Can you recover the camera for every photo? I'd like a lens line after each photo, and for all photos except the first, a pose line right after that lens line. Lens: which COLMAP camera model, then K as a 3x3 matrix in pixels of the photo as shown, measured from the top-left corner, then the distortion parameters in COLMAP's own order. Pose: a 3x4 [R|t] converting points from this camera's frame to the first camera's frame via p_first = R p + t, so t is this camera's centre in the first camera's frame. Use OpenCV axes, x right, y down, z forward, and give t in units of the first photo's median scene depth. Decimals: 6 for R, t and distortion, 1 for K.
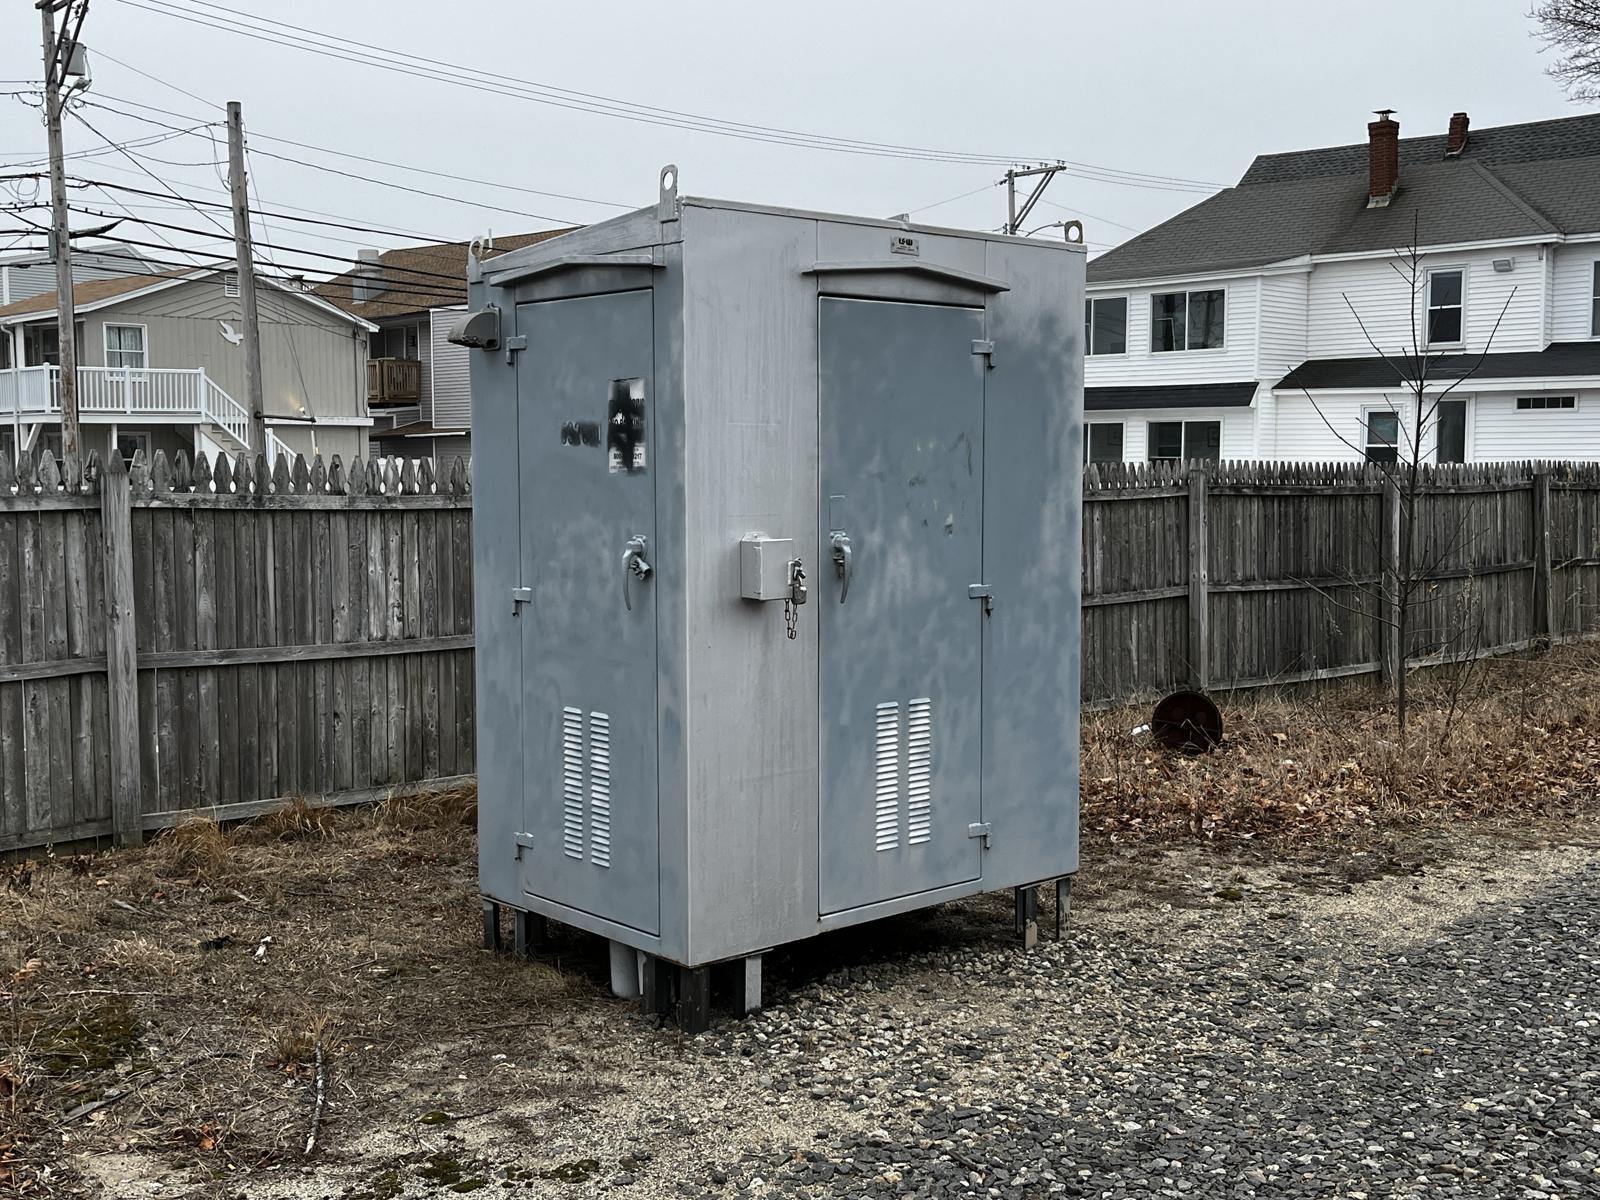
lens RADIAL K [[1770.8, 0, 803.8], [0, 1770.8, 595.3], [0, 0, 1]] dist [0.037516, 0.000000]
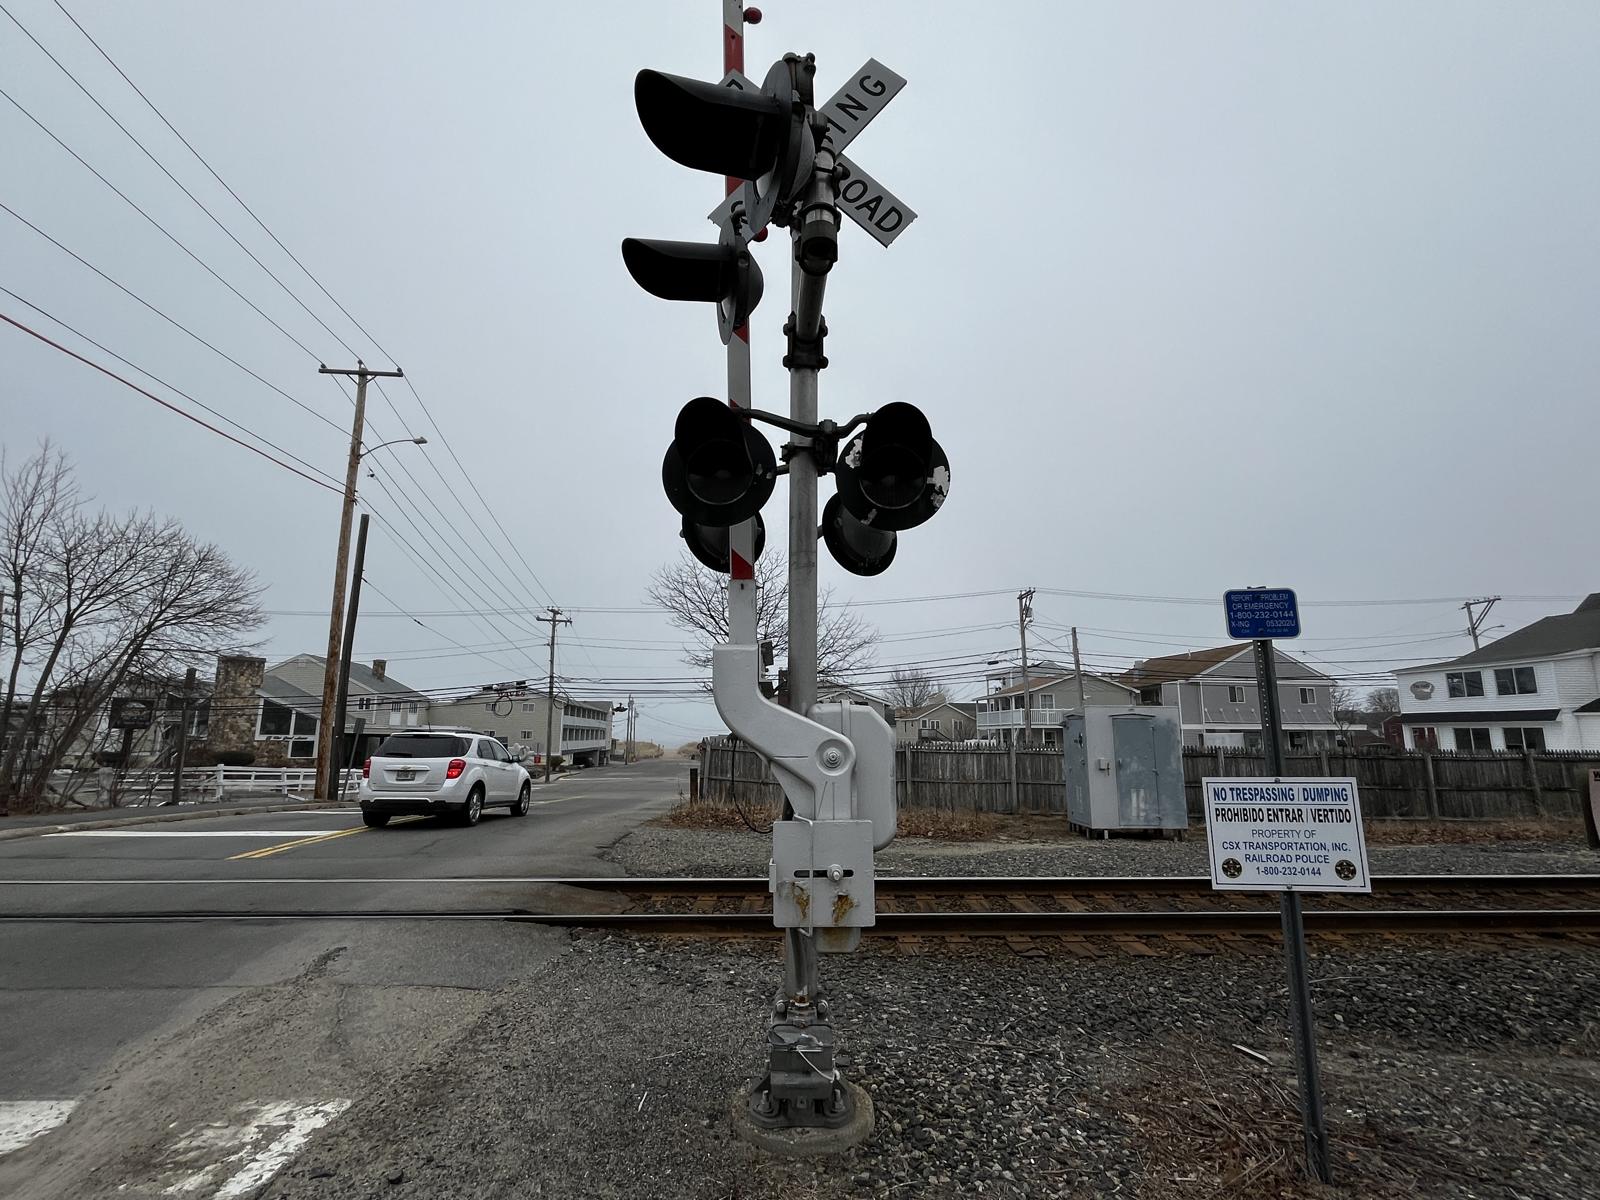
lens RADIAL K [[725.3, 0, 806.9], [0, 725.3, 595.9], [0, 0, 1]] dist [-0.001033, 0.000124]
pose [[0.767510, -0.113154, -0.630971, 0.134698], [-0.059299, 0.967545, -0.245643, 0.016159], [0.638288, 0.225949, 0.735890, -0.263918]]
